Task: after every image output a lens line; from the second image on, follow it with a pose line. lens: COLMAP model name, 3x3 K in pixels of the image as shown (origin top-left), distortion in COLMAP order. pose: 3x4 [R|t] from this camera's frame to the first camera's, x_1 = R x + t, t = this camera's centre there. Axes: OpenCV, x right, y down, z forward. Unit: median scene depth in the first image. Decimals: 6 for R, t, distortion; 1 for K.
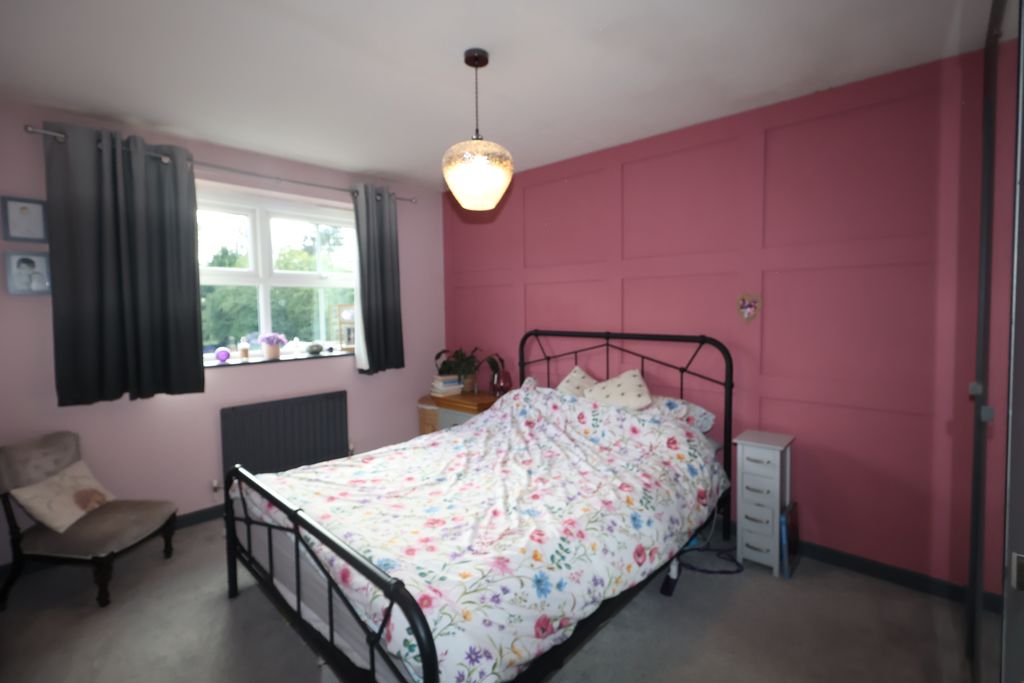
lens RADIAL K [[478.1, 0, 515.2], [0, 478.1, 336.4], [0, 0, 1]] dist [0.005413, 0.000382]
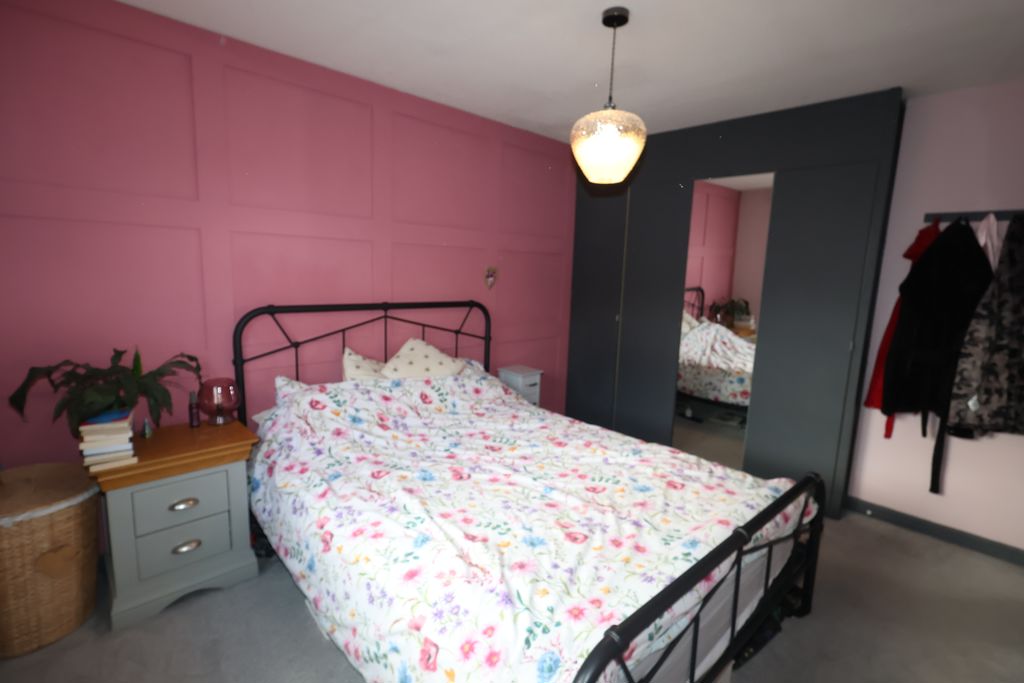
lens RADIAL K [[478.1, 0, 514.8], [0, 478.1, 340.5], [0, 0, 1]] dist [0.005413, 0.000382]
pose [[0.054872, -0.135134, 0.989307, -0.761587], [0.026199, 0.990653, 0.133864, -0.057062], [-0.998150, 0.018573, 0.057899, 0.805766]]
